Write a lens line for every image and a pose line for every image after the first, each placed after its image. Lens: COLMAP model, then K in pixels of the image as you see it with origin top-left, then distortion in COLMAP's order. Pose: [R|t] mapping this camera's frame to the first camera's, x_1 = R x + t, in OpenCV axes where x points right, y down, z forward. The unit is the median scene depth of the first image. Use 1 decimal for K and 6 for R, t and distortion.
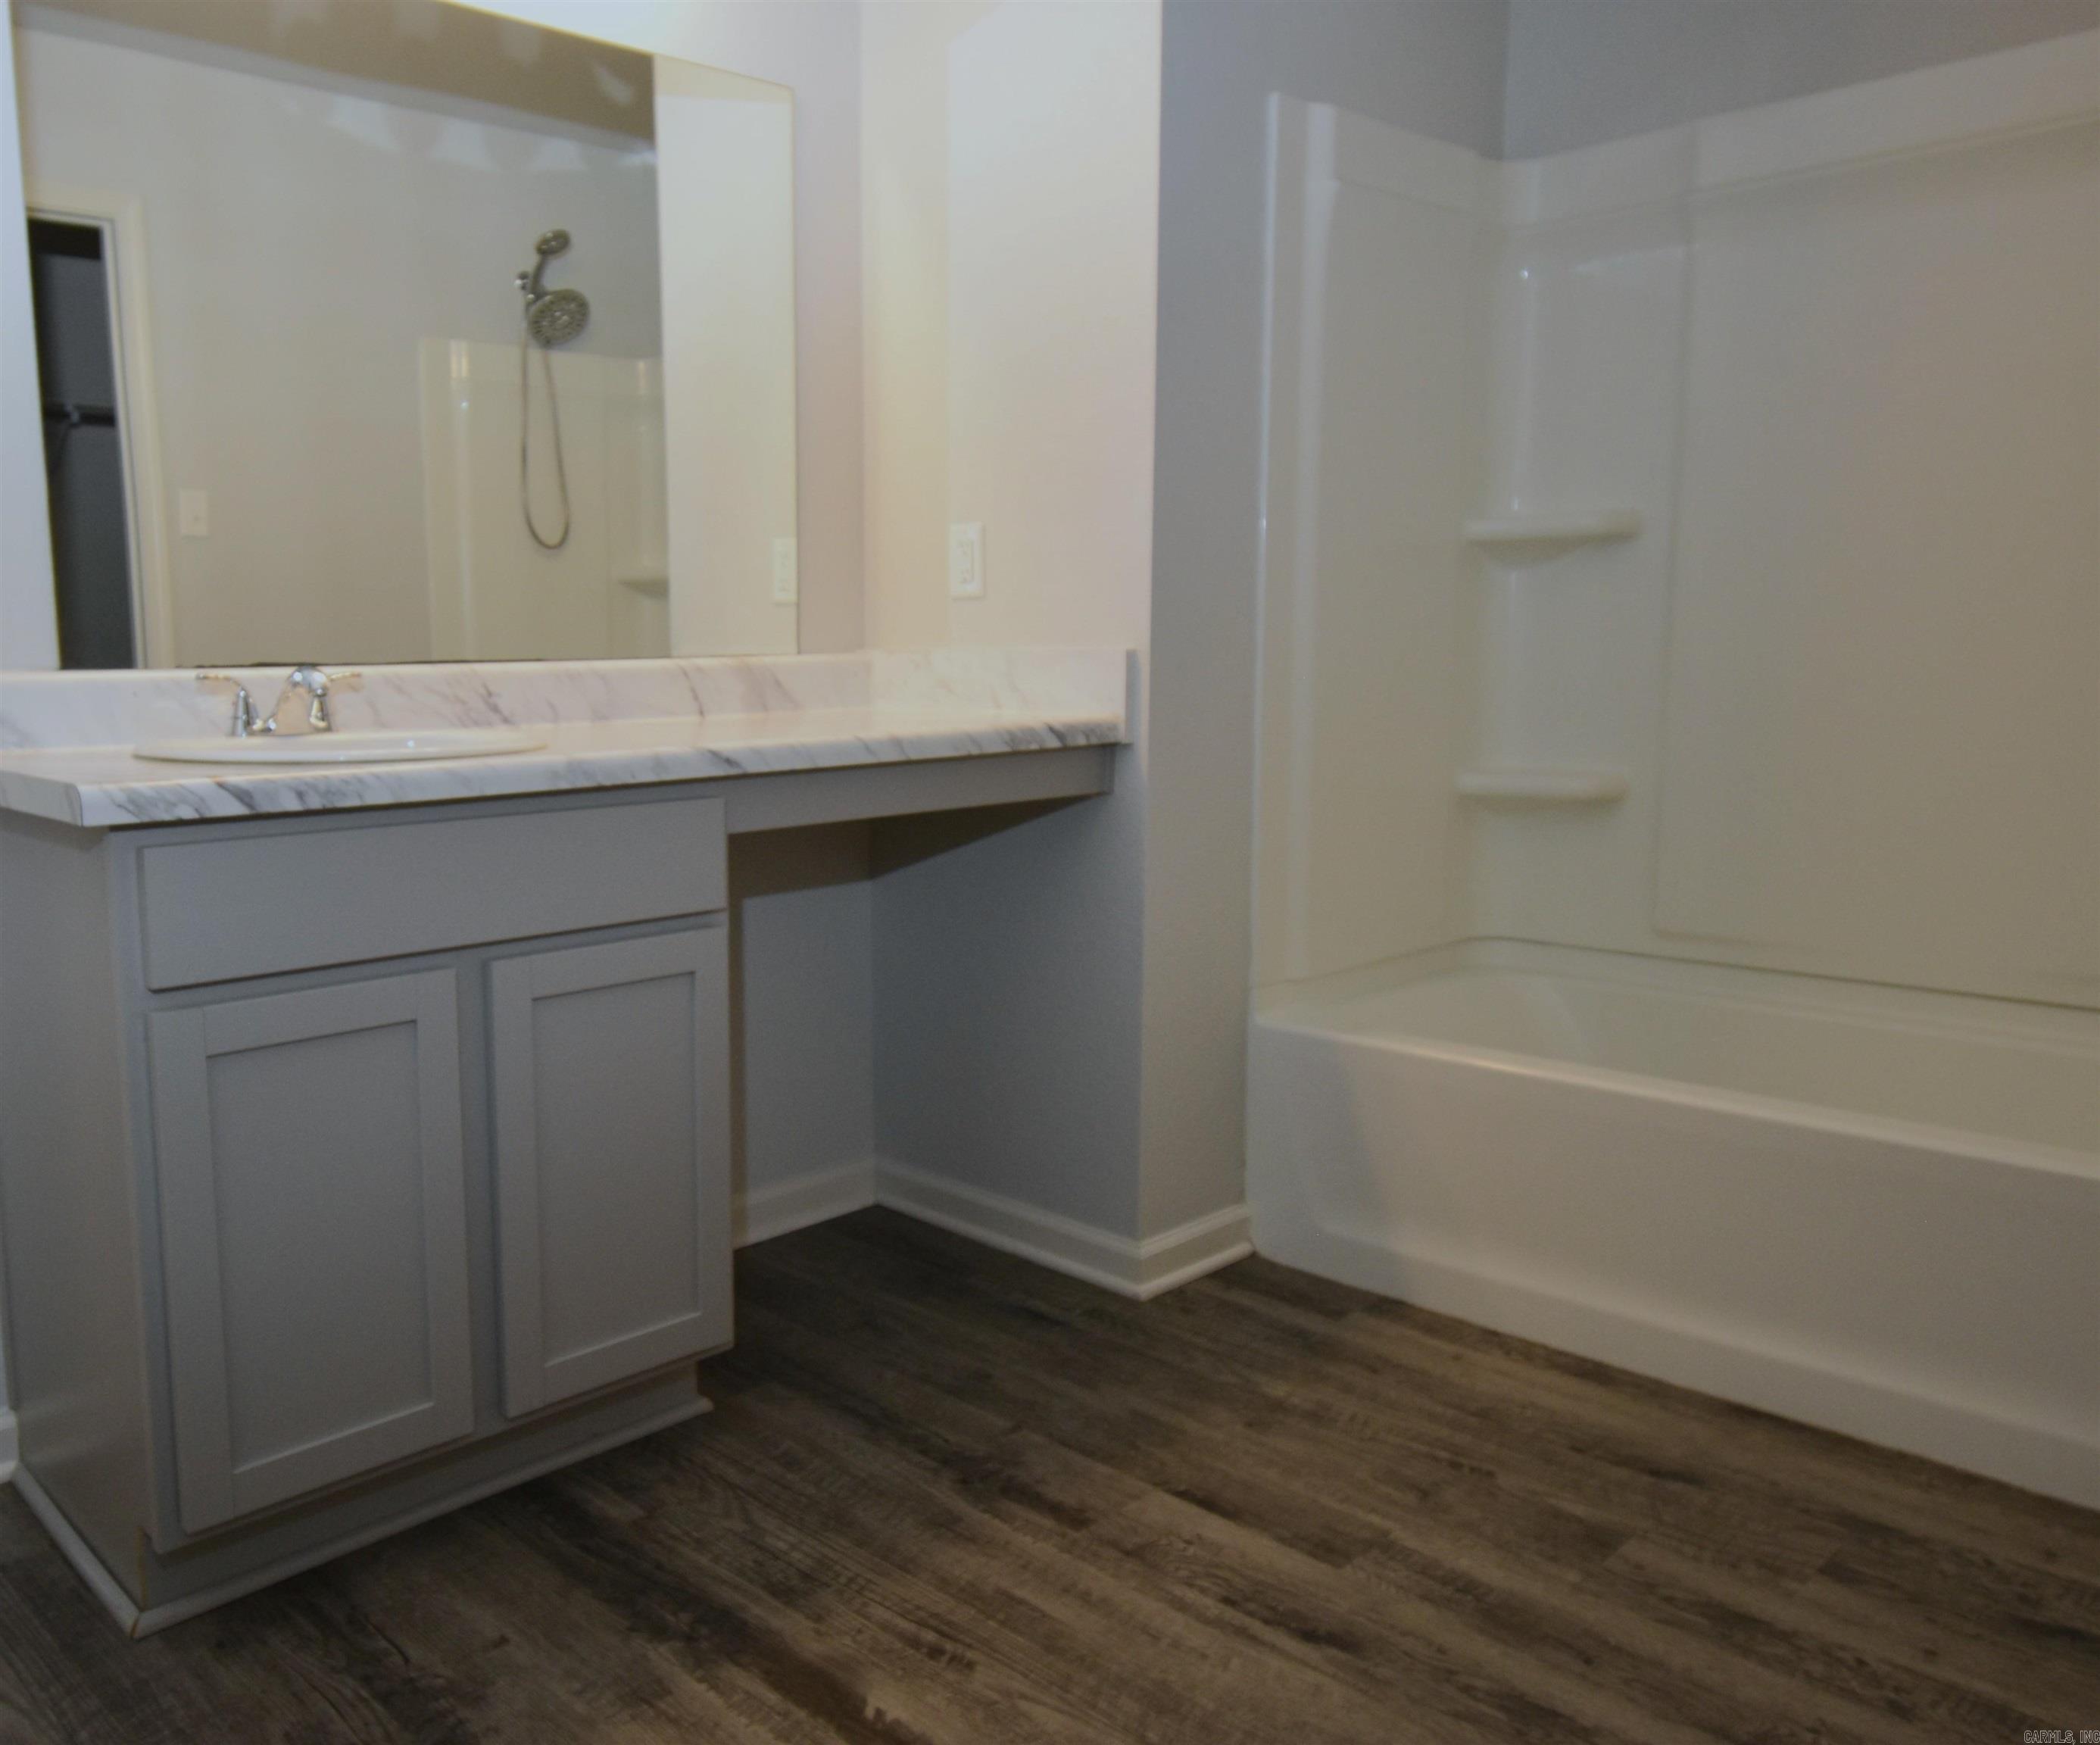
lens RADIAL K [[1597.4, 0, 1050.0], [0, 1597.4, 872.5], [0, 0, 1]] dist [0.001234, -0.006715]
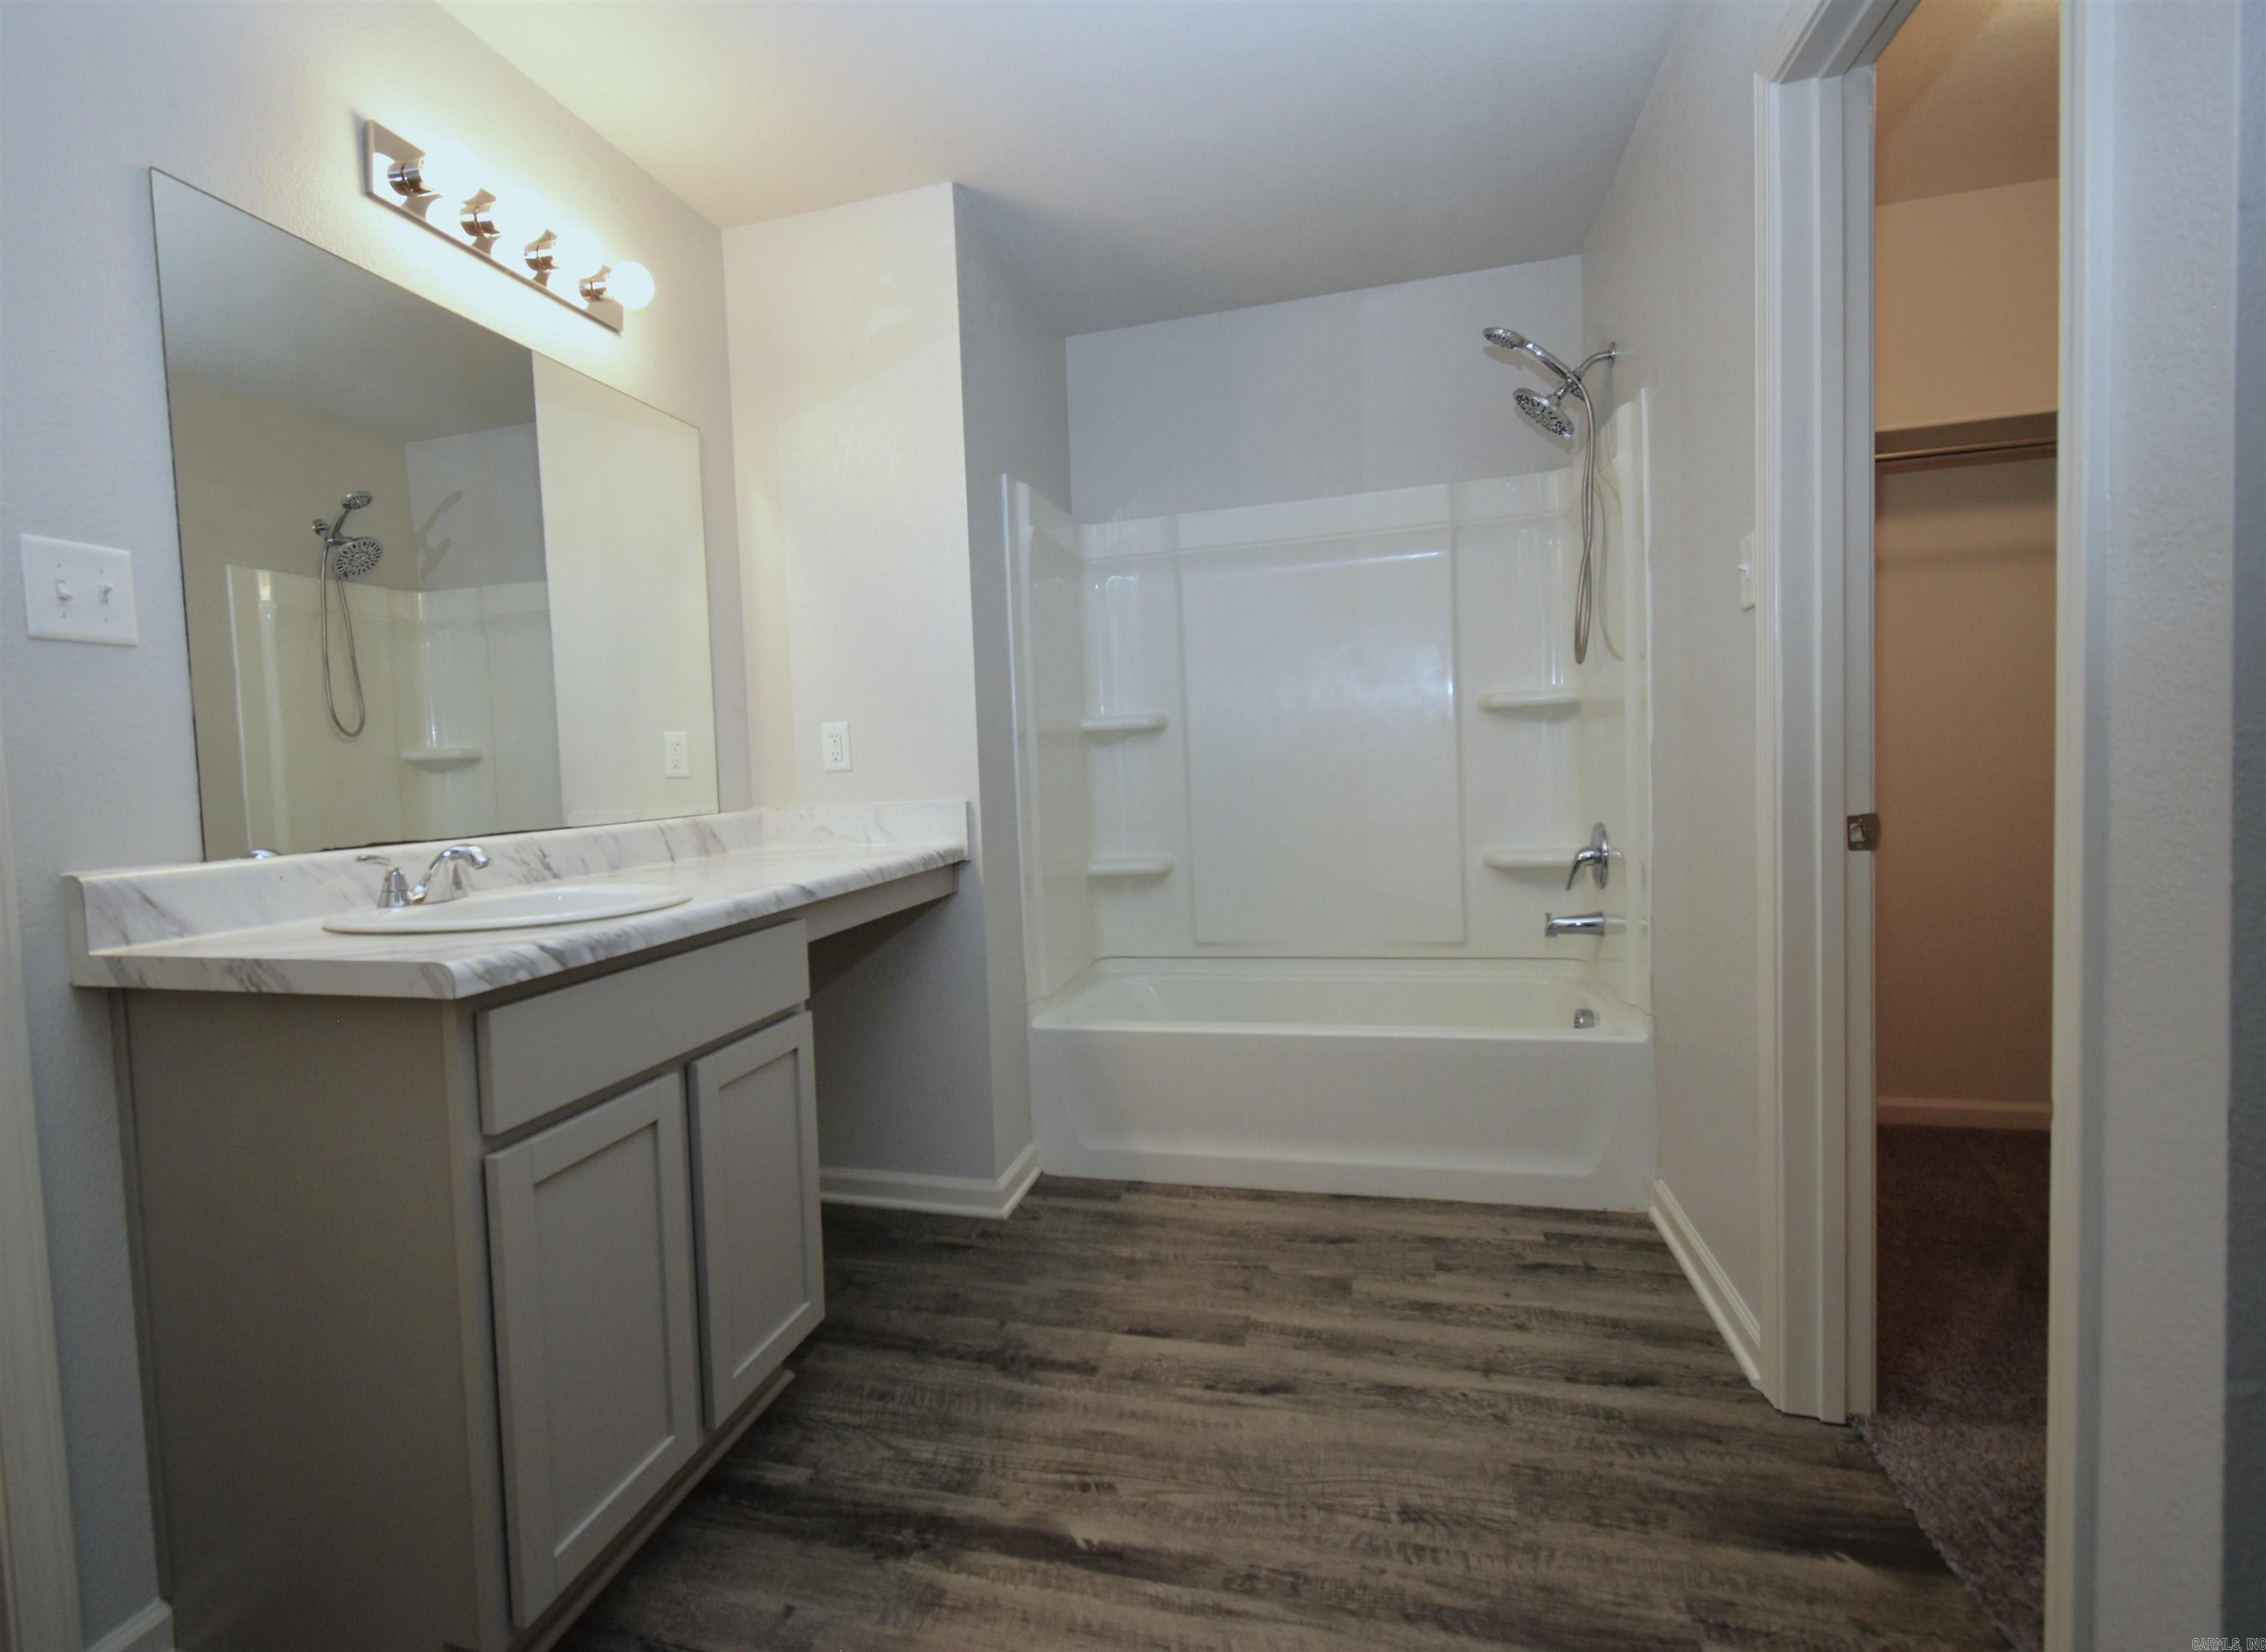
lens RADIAL K [[965.4, 0, 1133.0], [0, 965.4, 826.0], [0, 0, 1]] dist [-0.001765, -0.000489]
pose [[0.868350, -0.050228, 0.493402, -0.363444], [0.099086, 0.992371, -0.073361, -0.037015], [-0.485953, 0.112592, 0.866702, 0.117385]]
